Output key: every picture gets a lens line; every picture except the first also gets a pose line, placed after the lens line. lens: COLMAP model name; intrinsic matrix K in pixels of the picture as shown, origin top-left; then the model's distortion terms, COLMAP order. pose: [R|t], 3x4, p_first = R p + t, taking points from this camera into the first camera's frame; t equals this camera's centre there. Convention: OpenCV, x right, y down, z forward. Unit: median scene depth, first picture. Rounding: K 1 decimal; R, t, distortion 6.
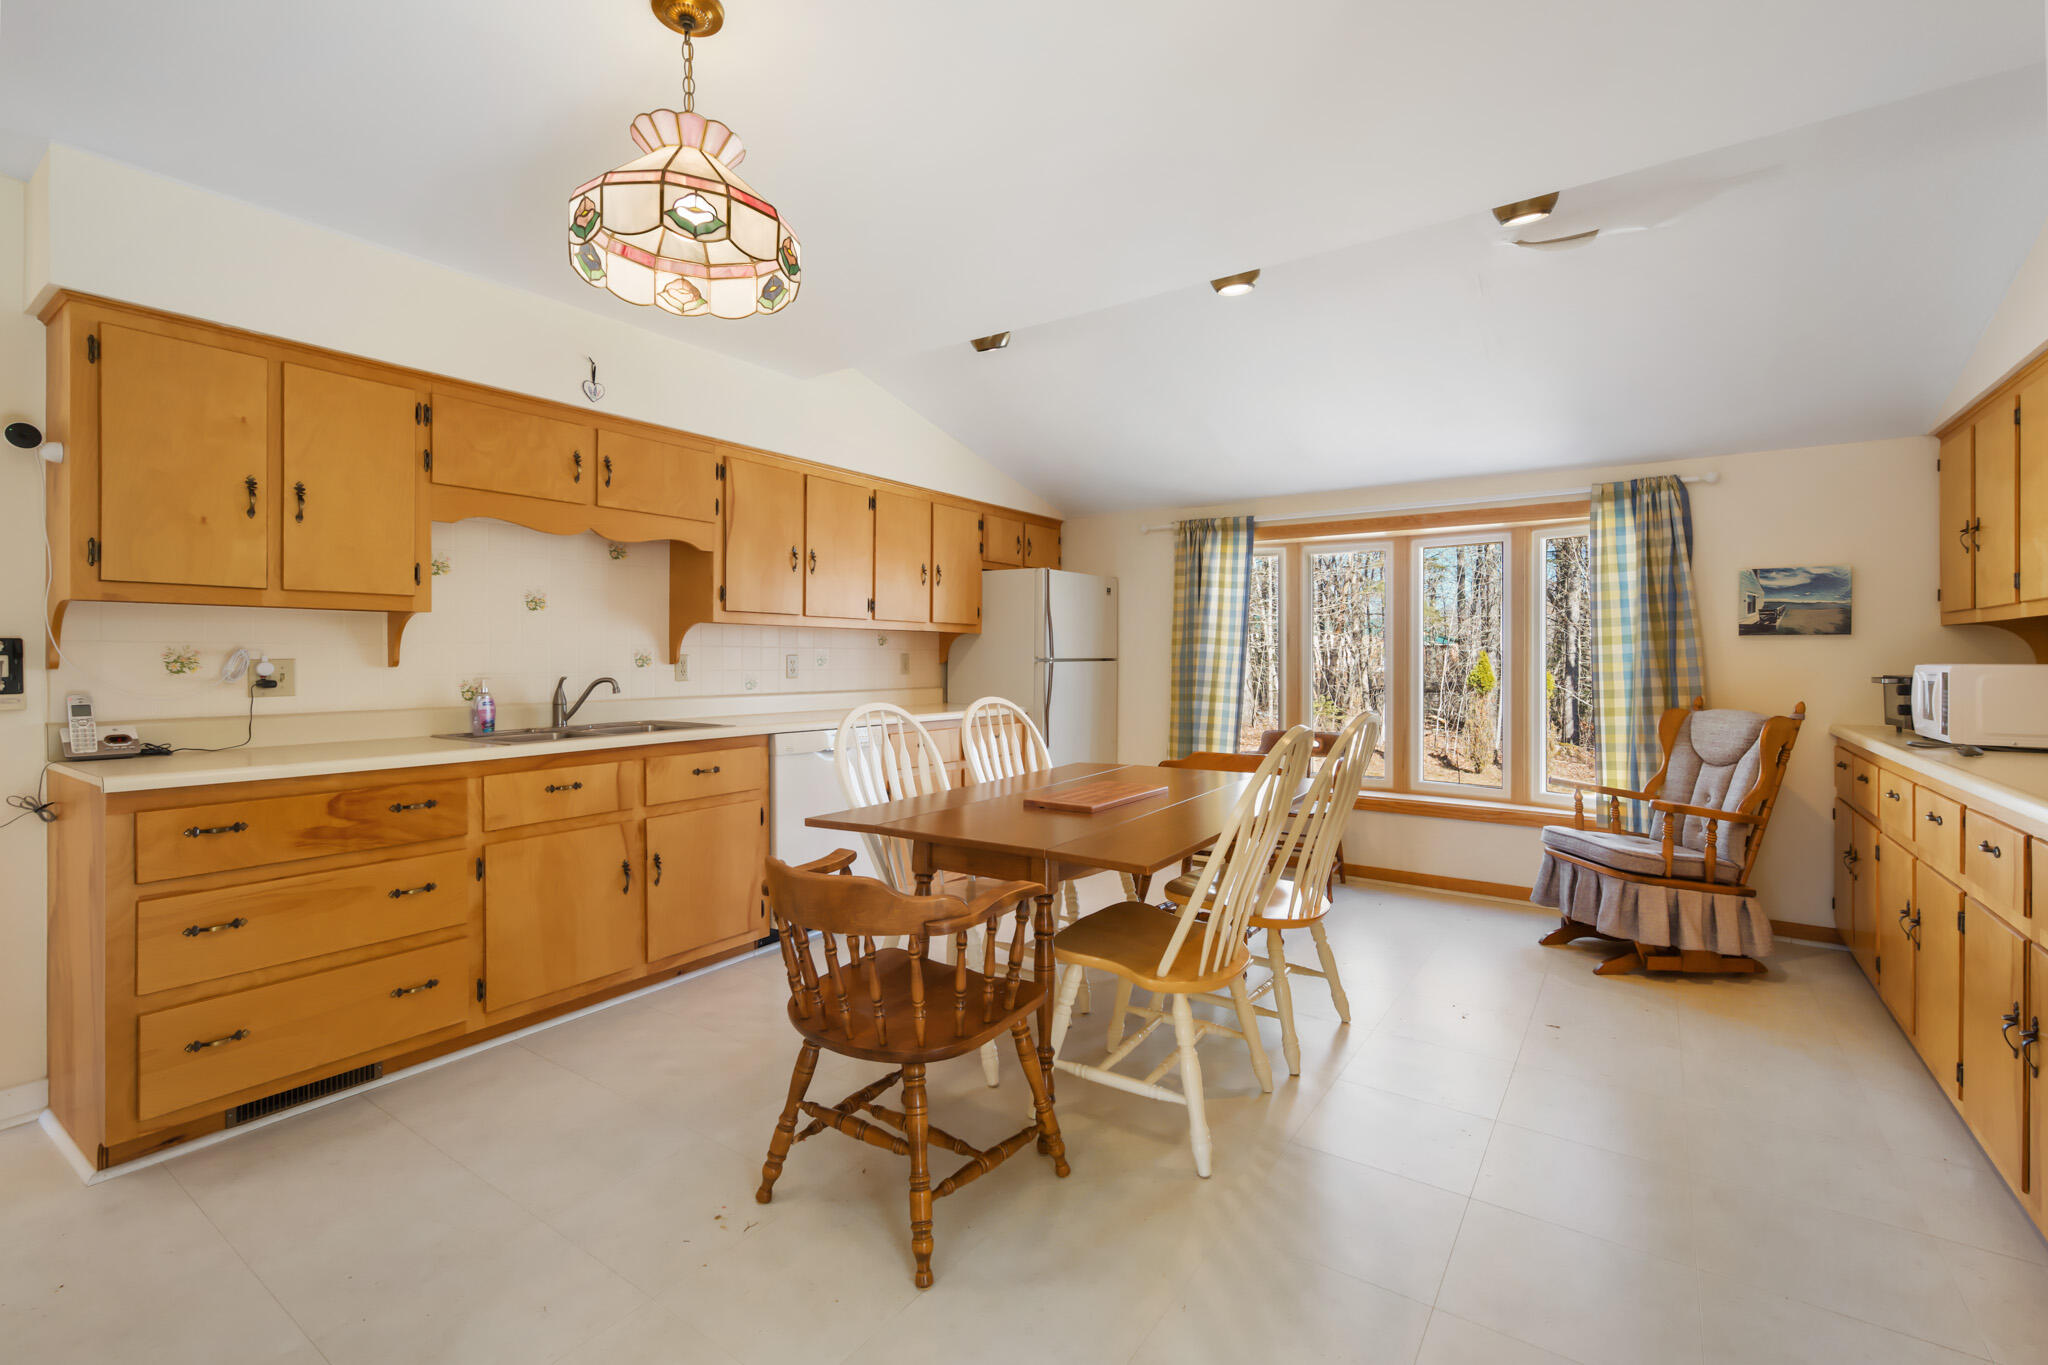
lens RADIAL K [[886.1, 0, 1023.5], [0, 886.1, 663.1], [0, 0, 1]] dist [-0.018153, -0.000295]
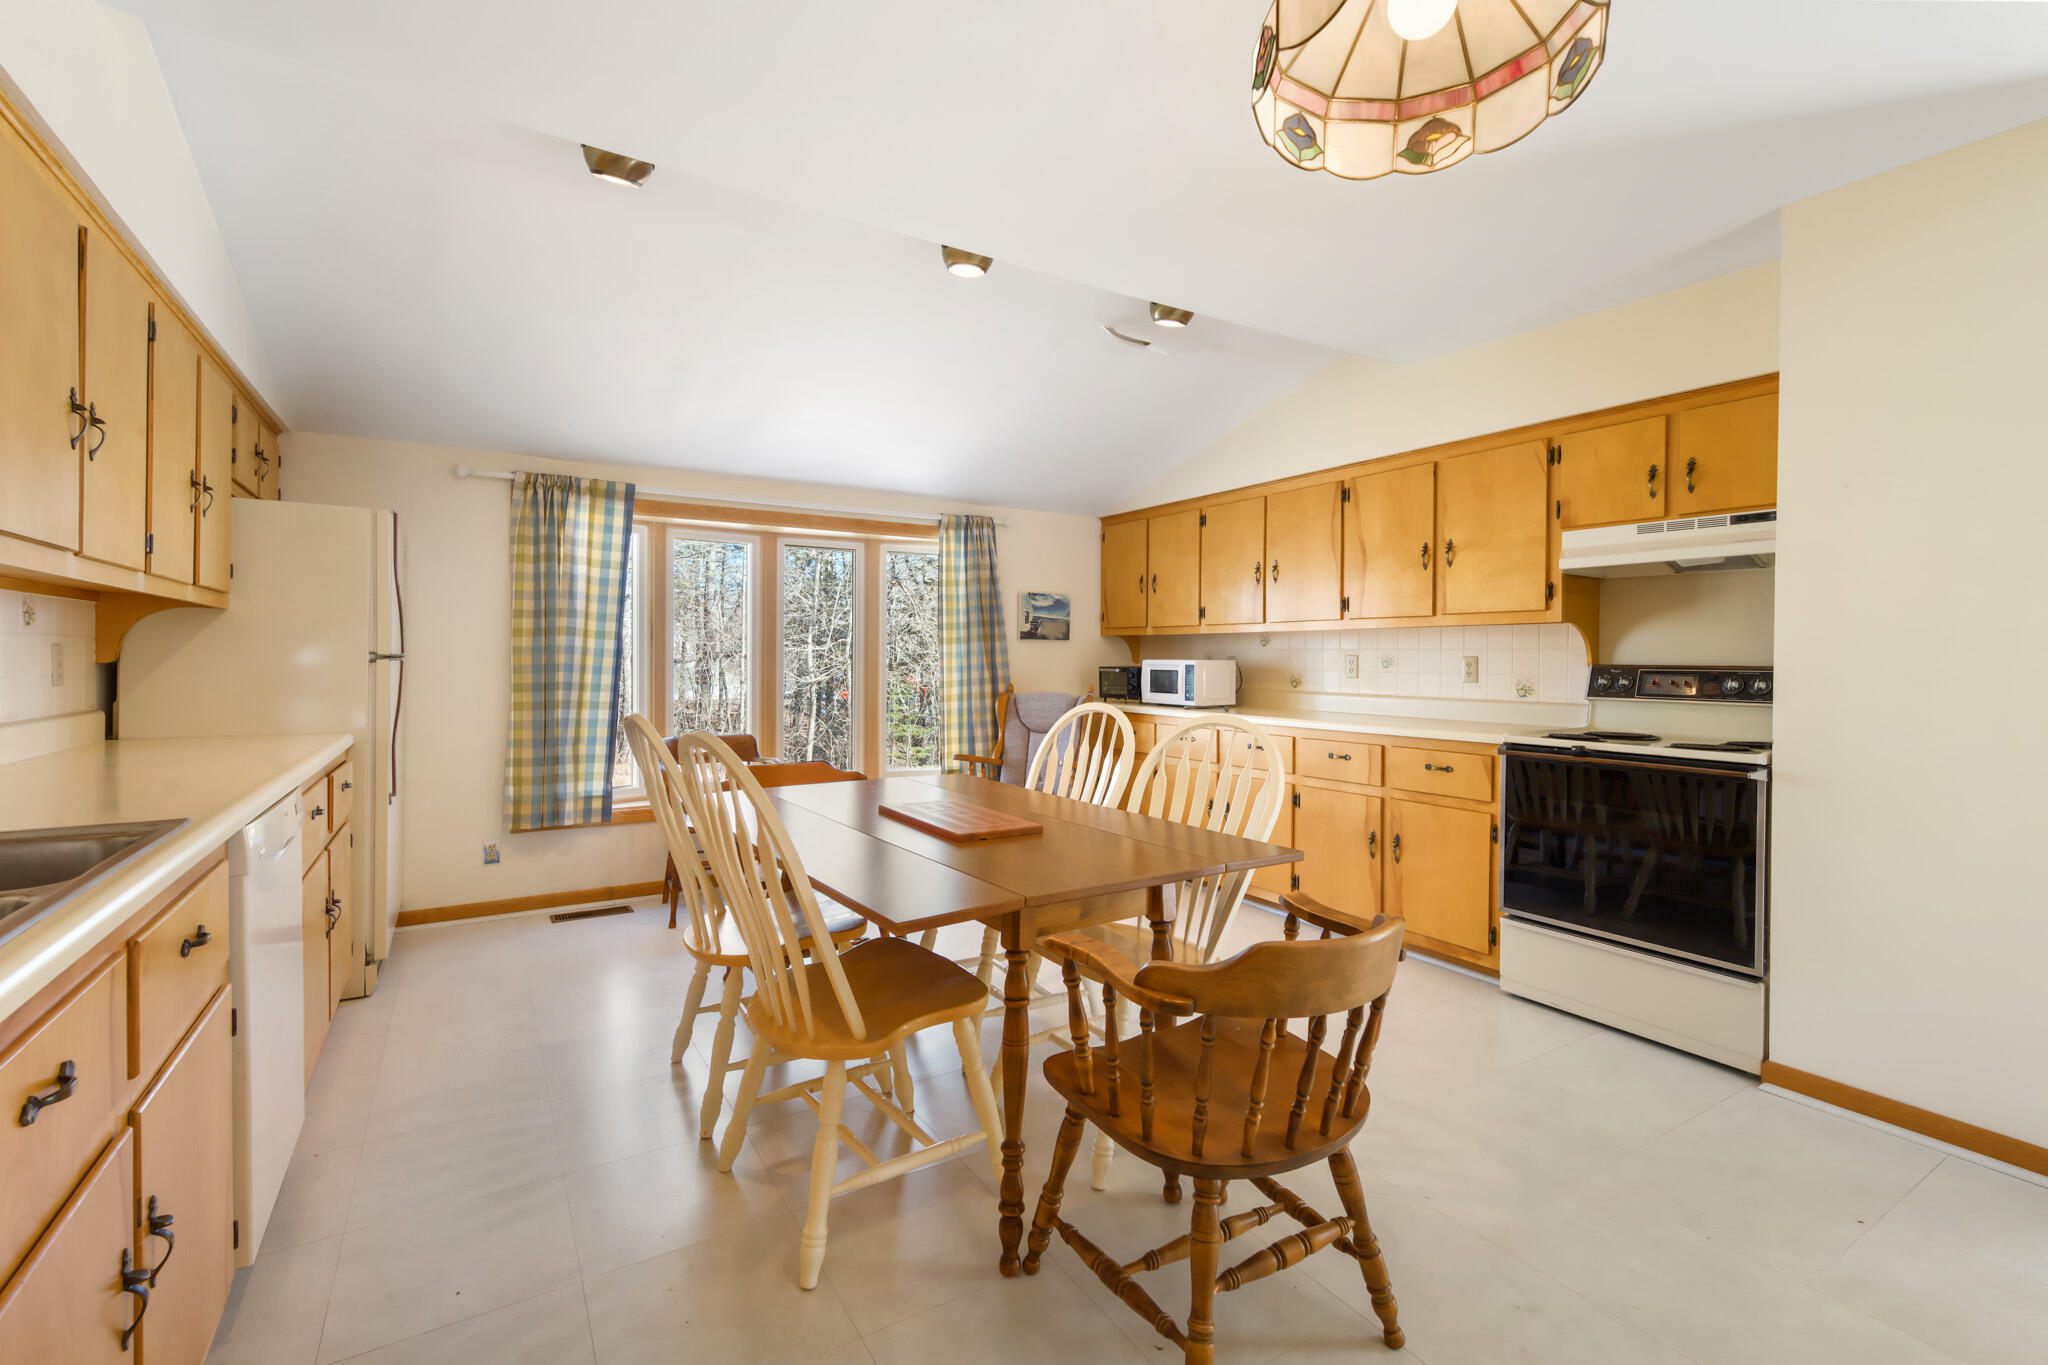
lens RADIAL K [[886.1, 0, 1023.4], [0, 886.1, 669.7], [0, 0, 1]] dist [-0.018153, -0.000295]
pose [[0.386397, -0.014246, 0.922222, -0.462185], [0.002281, 0.999892, 0.014490, -0.003493], [-0.922330, -0.003495, 0.386388, 0.426576]]
